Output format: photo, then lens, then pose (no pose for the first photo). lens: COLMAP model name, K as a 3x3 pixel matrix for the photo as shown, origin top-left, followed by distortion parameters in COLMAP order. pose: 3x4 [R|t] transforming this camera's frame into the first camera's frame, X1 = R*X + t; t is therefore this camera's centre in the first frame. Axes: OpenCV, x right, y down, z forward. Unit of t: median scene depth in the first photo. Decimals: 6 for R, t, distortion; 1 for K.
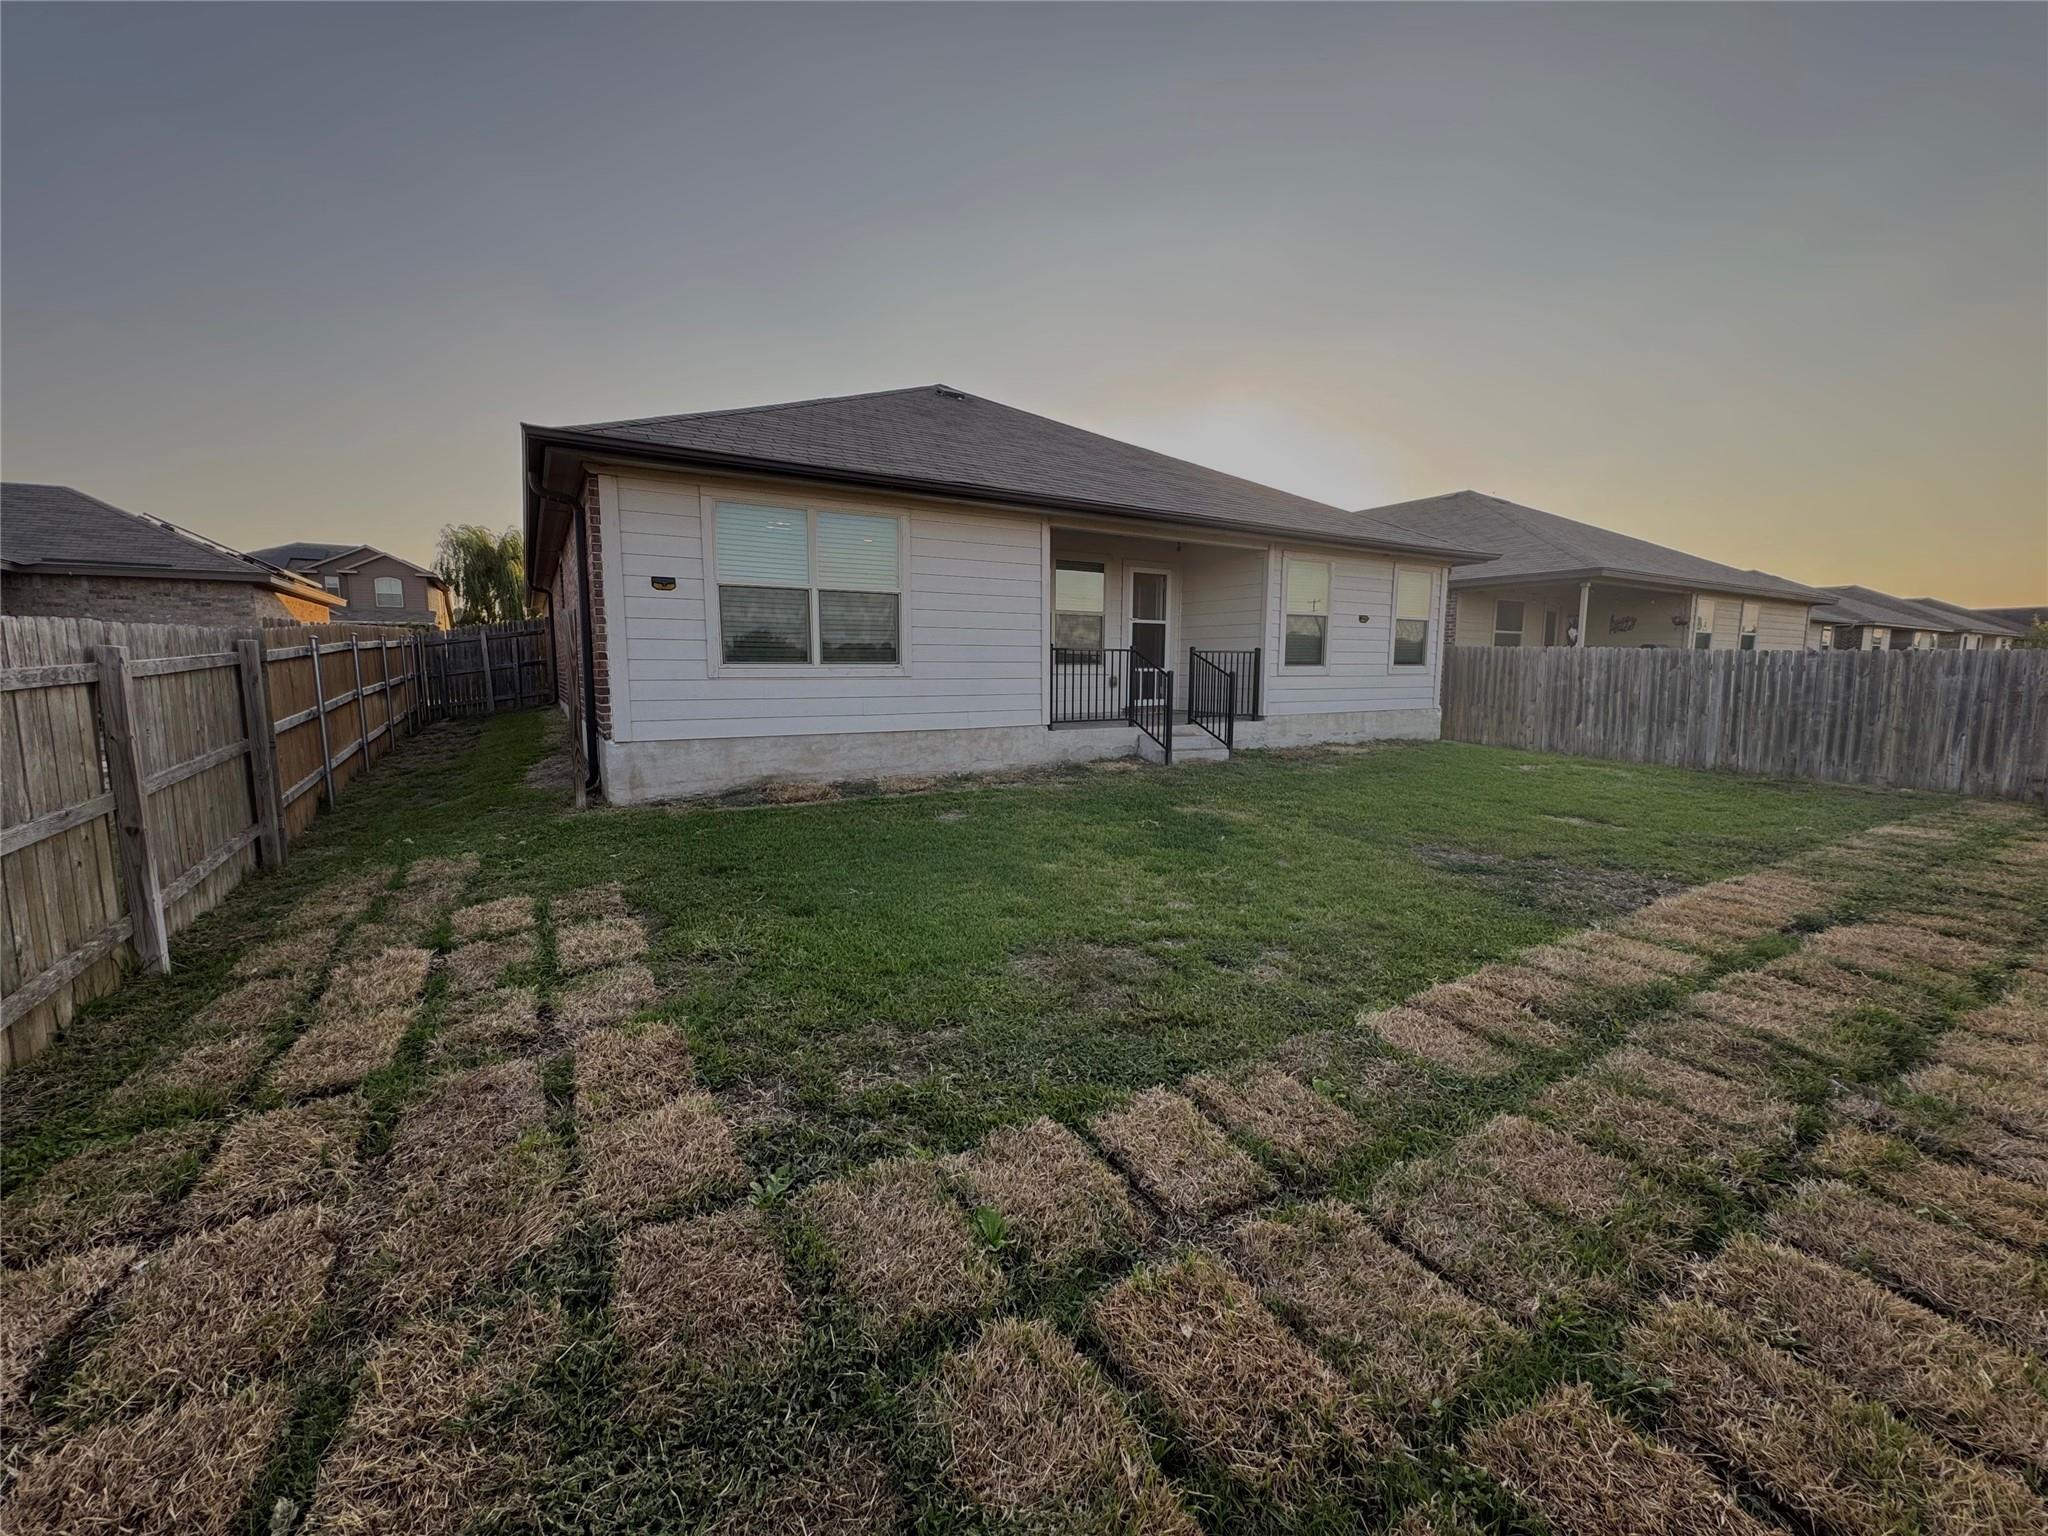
lens RADIAL K [[832.3, 0, 1024.0], [0, 832.3, 768.0], [0, 0, 1]] dist [0.089558, -0.000043]
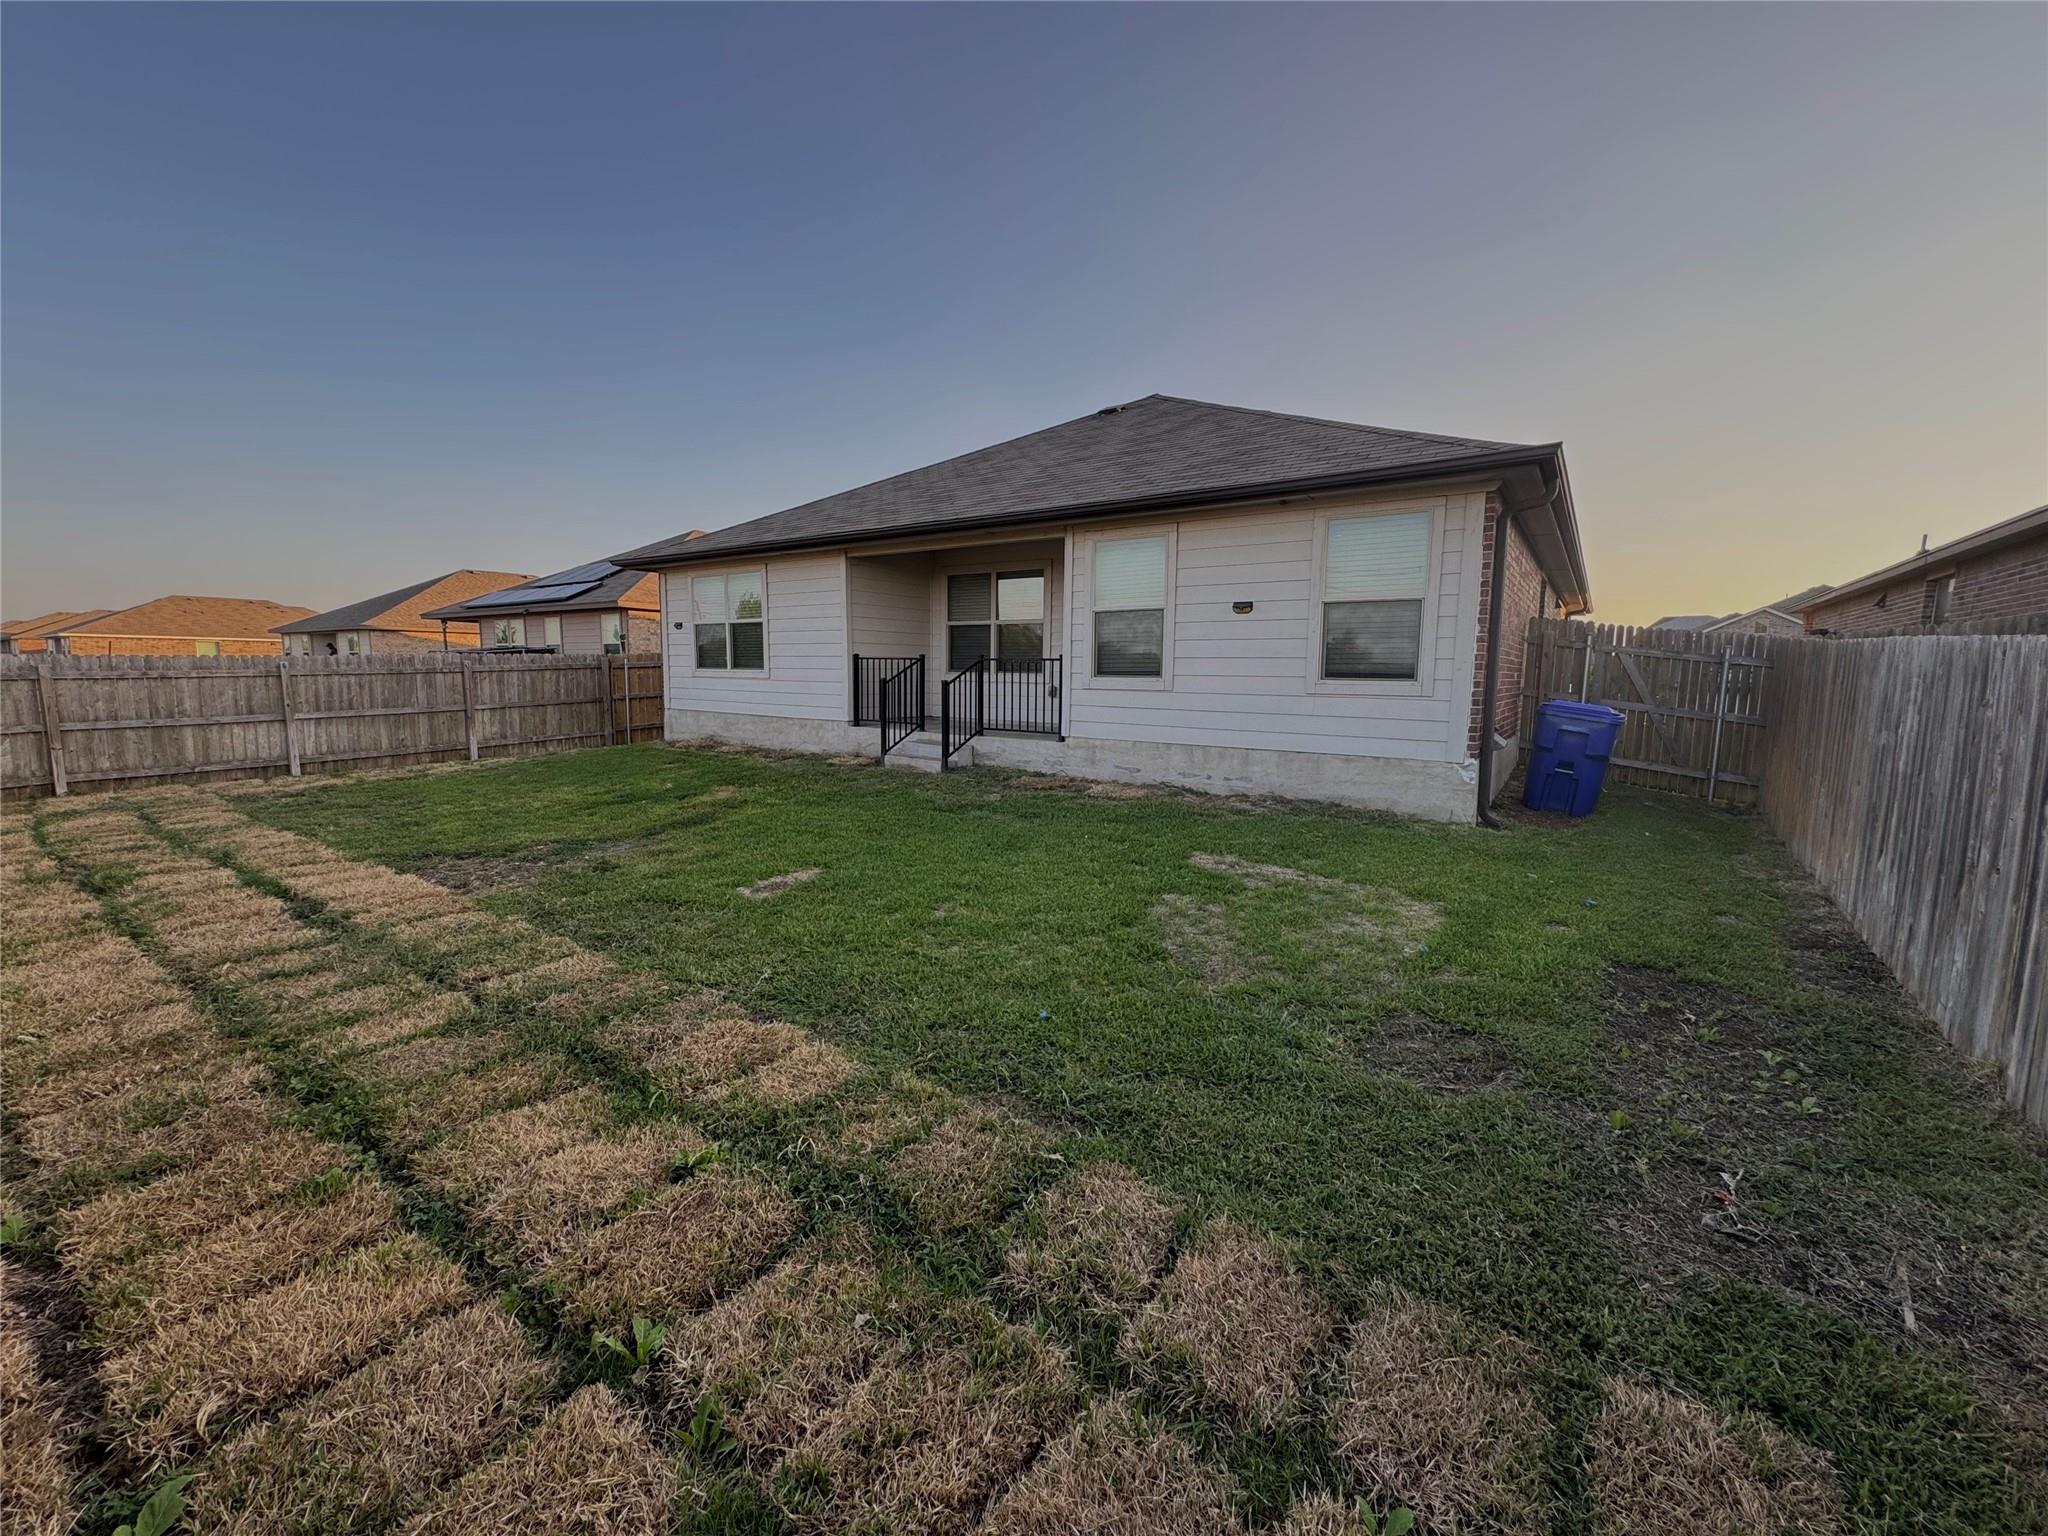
lens RADIAL K [[816.8, 0, 1024.0], [0, 816.8, 768.0], [0, 0, 1]] dist [-0.000517, -0.000203]
pose [[0.376806, 0.108187, -0.919953, 0.972458], [-0.128688, 0.989639, 0.063672, -0.074017], [0.917309, 0.094395, 0.386824, 0.635765]]
